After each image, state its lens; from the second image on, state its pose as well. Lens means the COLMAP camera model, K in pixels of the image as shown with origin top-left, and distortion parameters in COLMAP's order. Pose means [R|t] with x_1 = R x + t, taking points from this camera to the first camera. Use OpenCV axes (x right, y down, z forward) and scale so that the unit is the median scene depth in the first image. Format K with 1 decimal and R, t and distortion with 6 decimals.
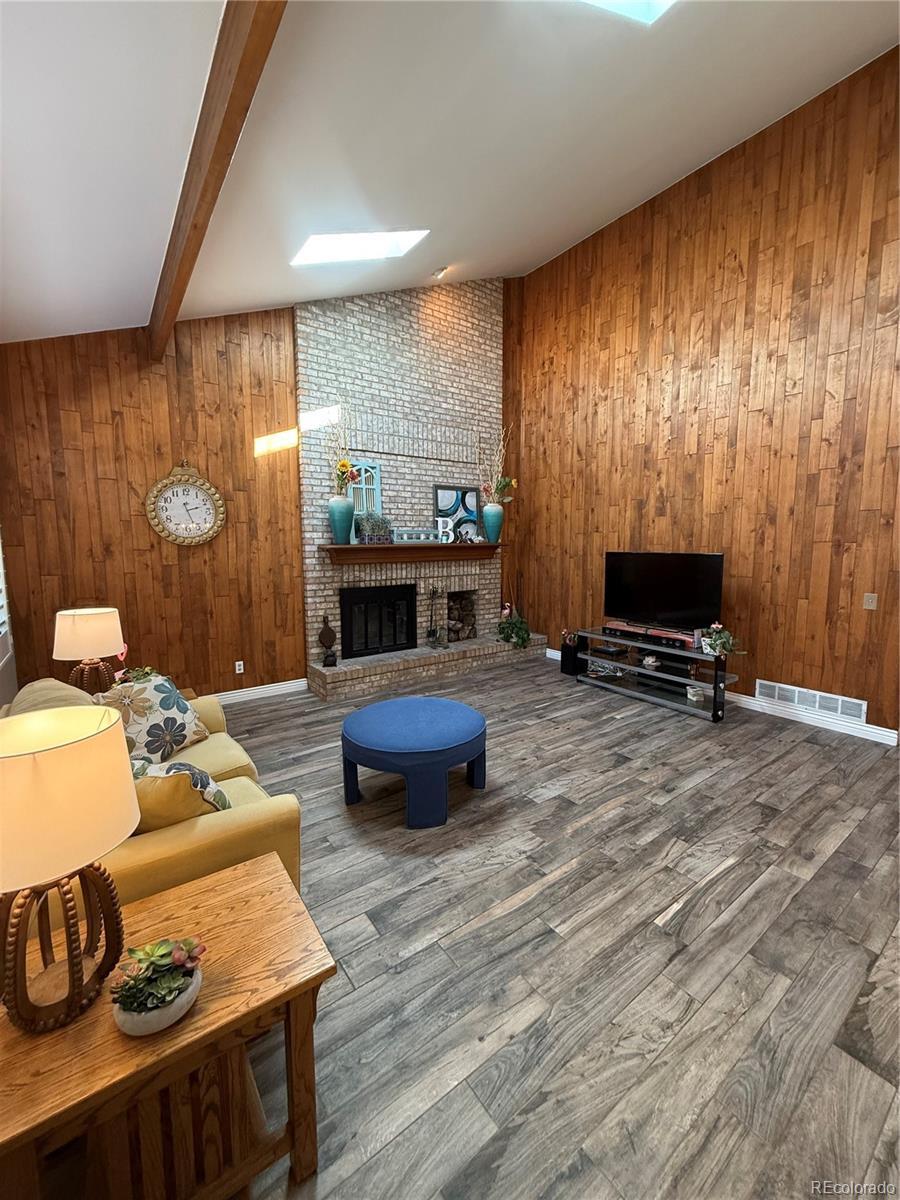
lens RADIAL K [[476.6, 0, 450.7], [0, 476.6, 593.6], [0, 0, 1]] dist [-0.000932, 0.000543]
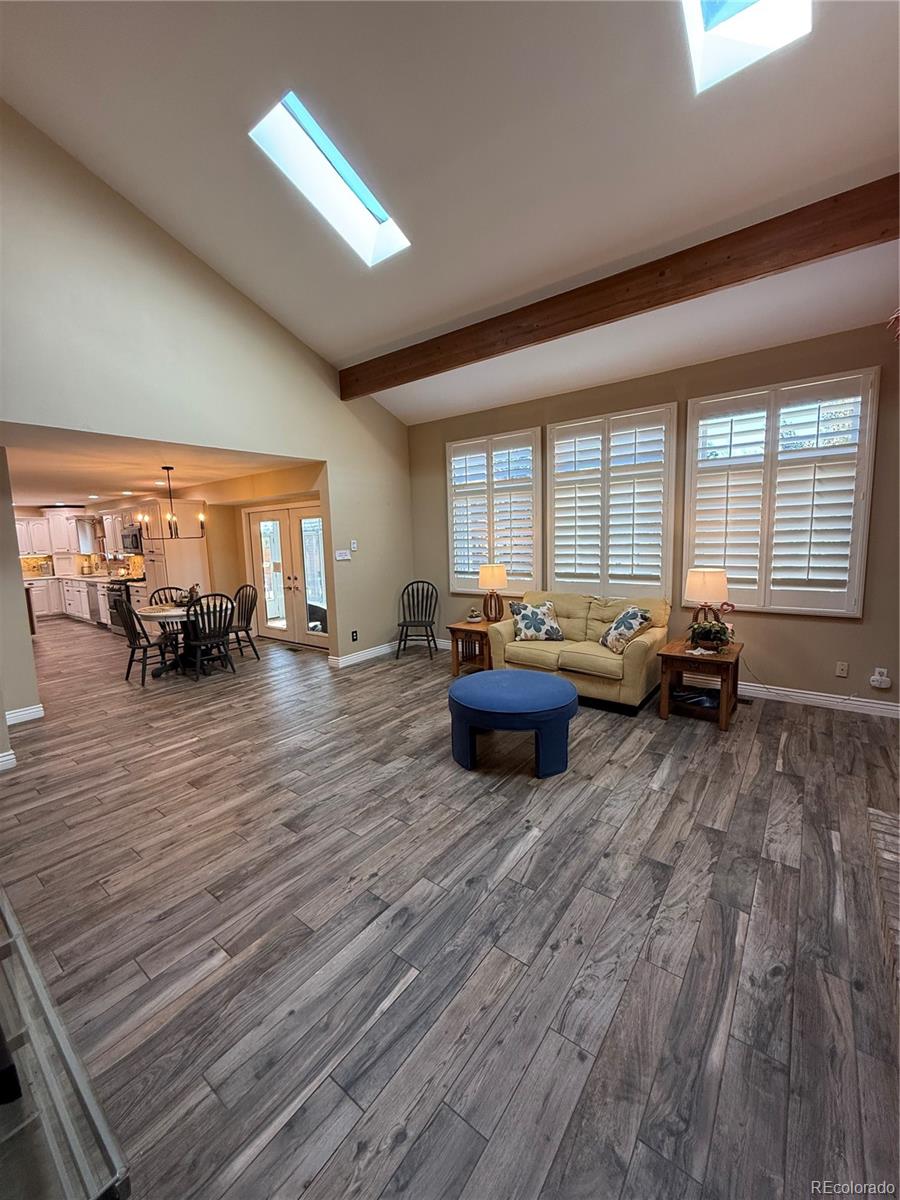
lens RADIAL K [[476.6, 0, 450.7], [0, 476.6, 593.6], [0, 0, 1]] dist [-0.000932, 0.000543]
pose [[-0.958527, 0.068543, -0.276637, 0.263718], [0.003793, 0.973631, 0.228096, -0.152079], [0.284976, 0.217587, -0.933512, 1.447932]]
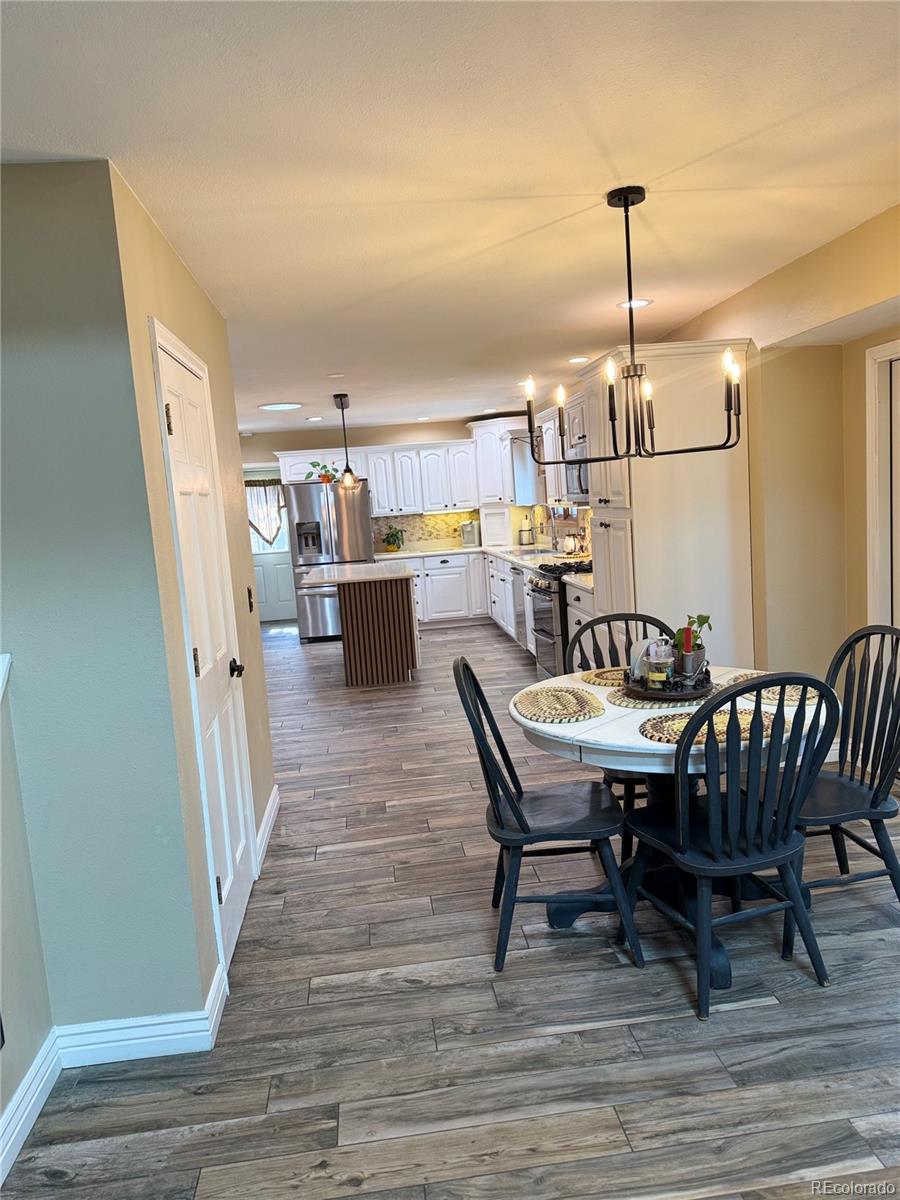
lens RADIAL K [[842.8, 0, 450.0], [0, 842.8, 600.0], [0, 0, 1]] dist [0.074341, -0.090413]
pose [[-0.862434, 0.005288, 0.506143, 0.419737], [0.128887, 0.969280, 0.209488, -0.046086], [-0.489486, 0.245904, -0.836621, 0.577599]]
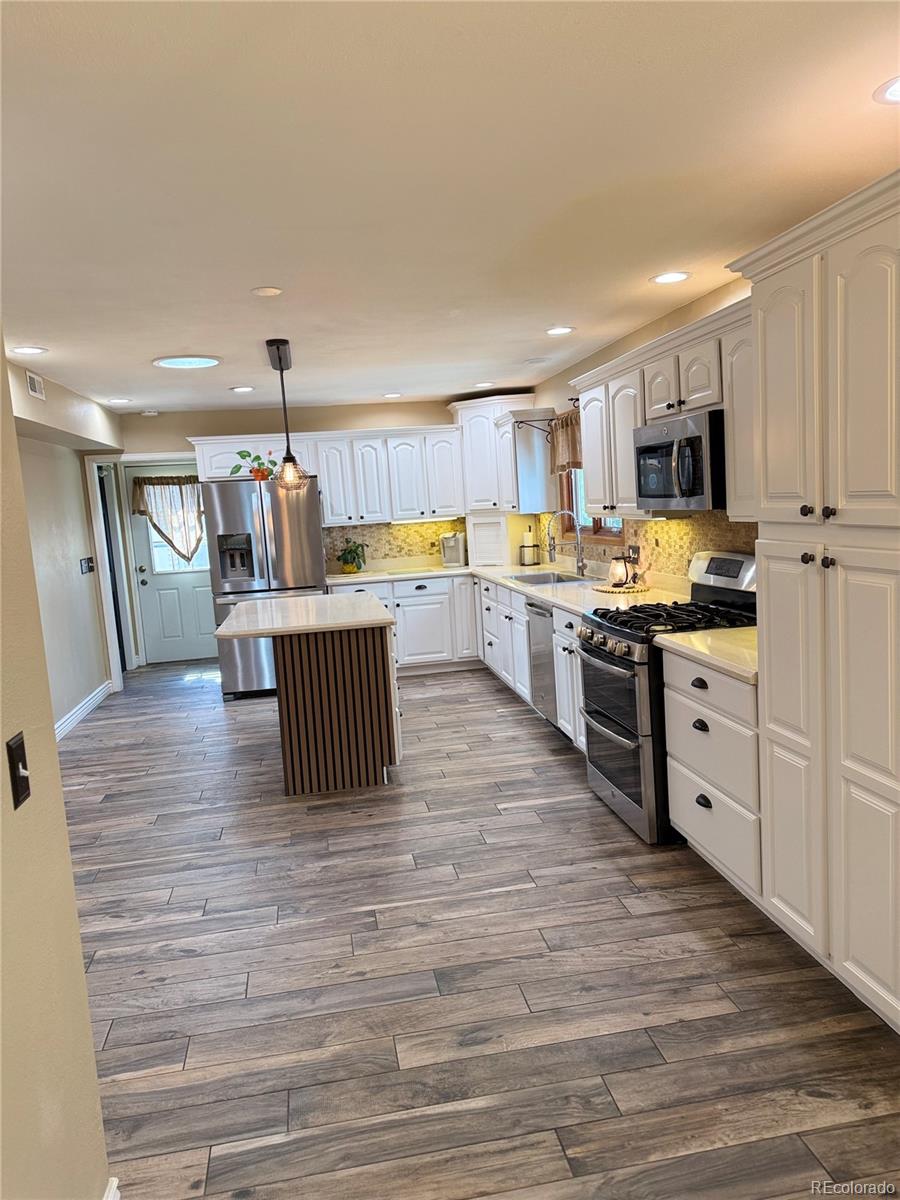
lens RADIAL K [[842.8, 0, 450.0], [0, 842.8, 600.0], [0, 0, 1]] dist [0.074341, -0.090413]
pose [[-0.893123, 0.007471, 0.449750, 0.782734], [0.115090, 0.970375, 0.212429, 0.000397], [-0.434839, 0.241487, -0.867525, 0.090355]]
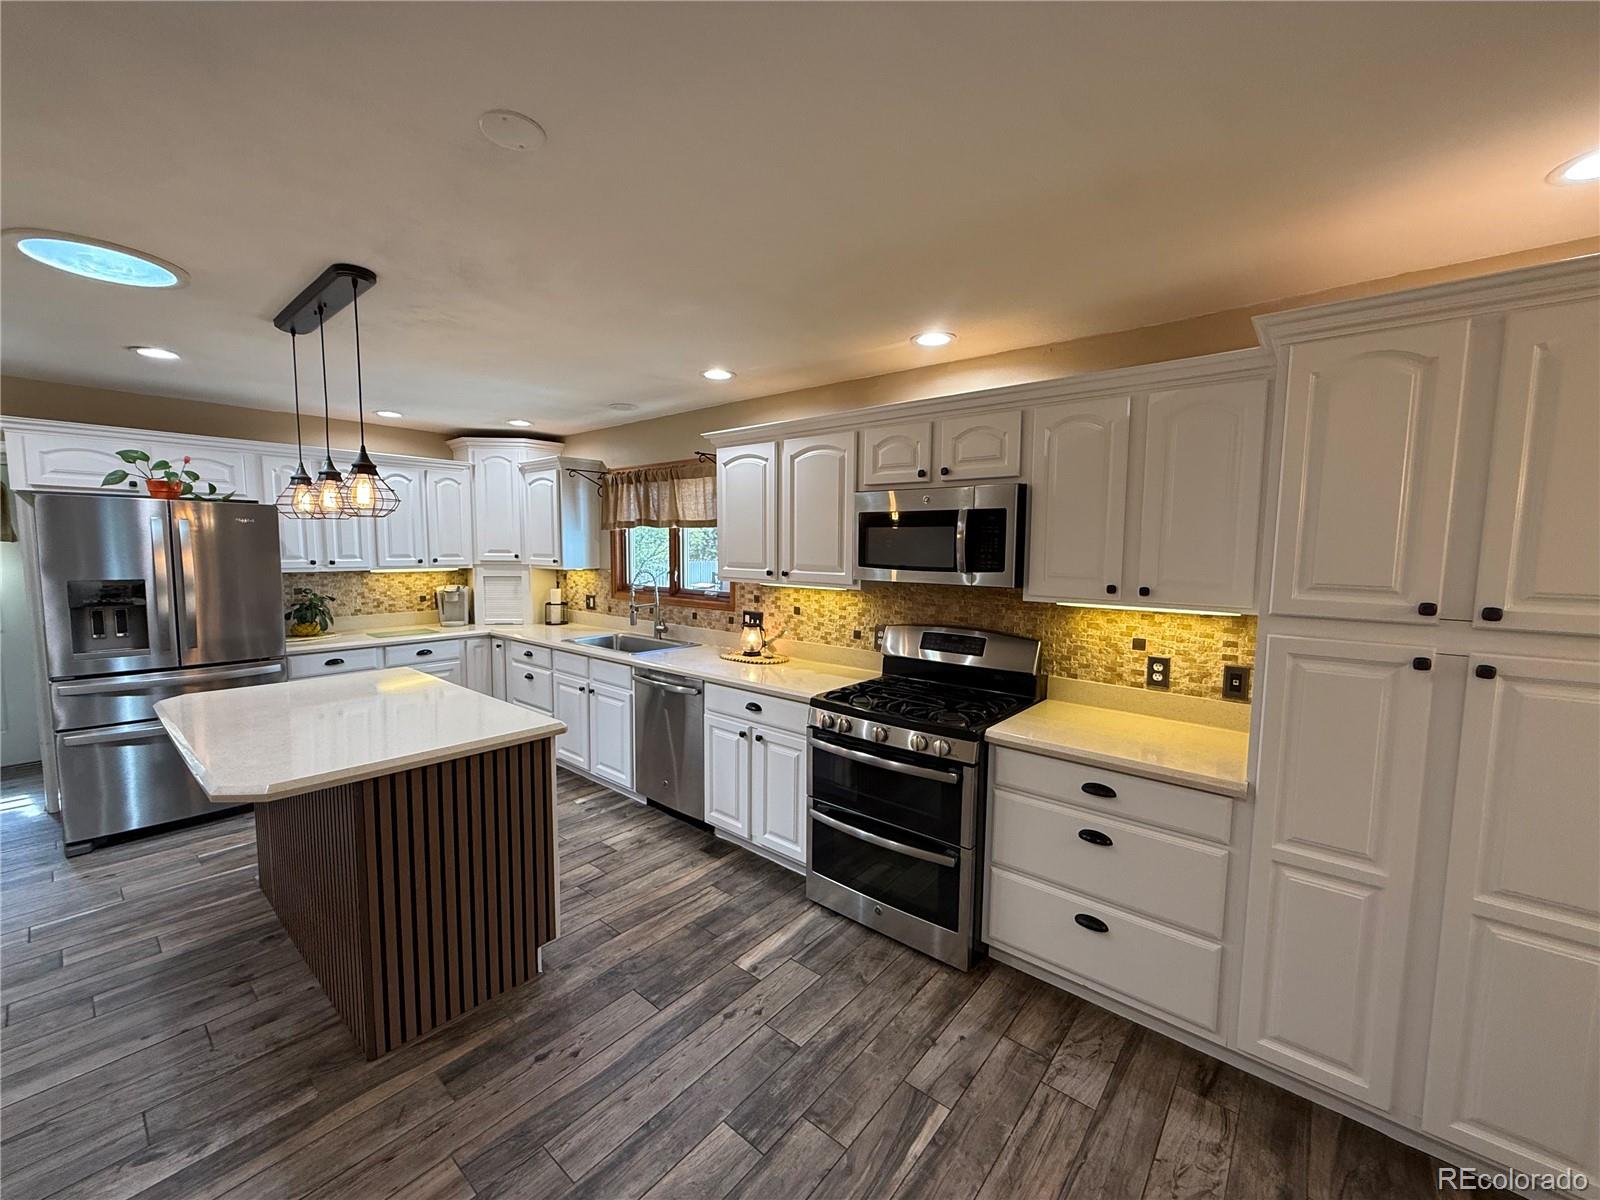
lens RADIAL K [[635.4, 0, 795.1], [0, 635.4, 599.3], [0, 0, 1]] dist [-0.000932, 0.000543]
pose [[-0.971982, 0.011960, -0.234751, 1.273822], [-0.033555, 0.981416, 0.188936, 0.028035], [0.232648, 0.191519, -0.953517, -0.261495]]
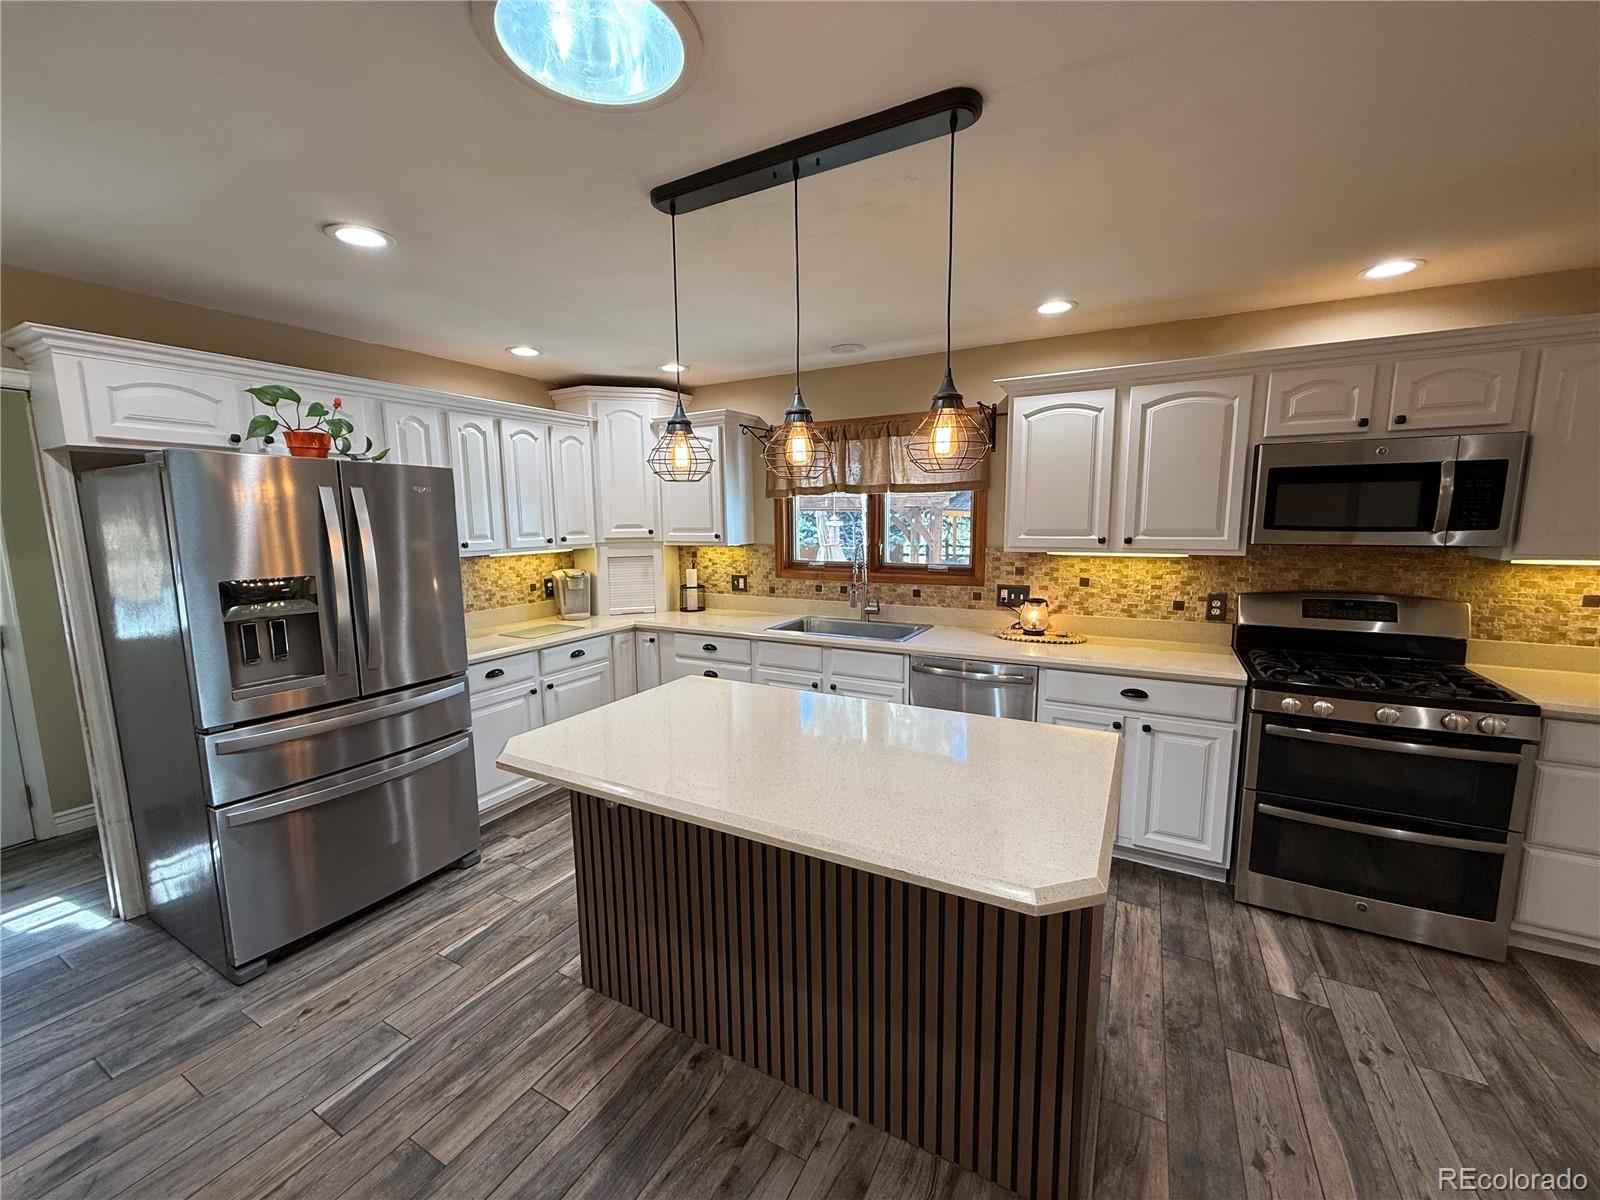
lens RADIAL K [[635.4, 0, 795.1], [0, 635.4, 599.3], [0, 0, 1]] dist [-0.000932, 0.000543]
pose [[-0.908013, 0.066936, -0.413561, 1.723789], [-0.031560, 0.973420, 0.226844, 0.062702], [0.417752, 0.219029, -0.881765, -0.548100]]
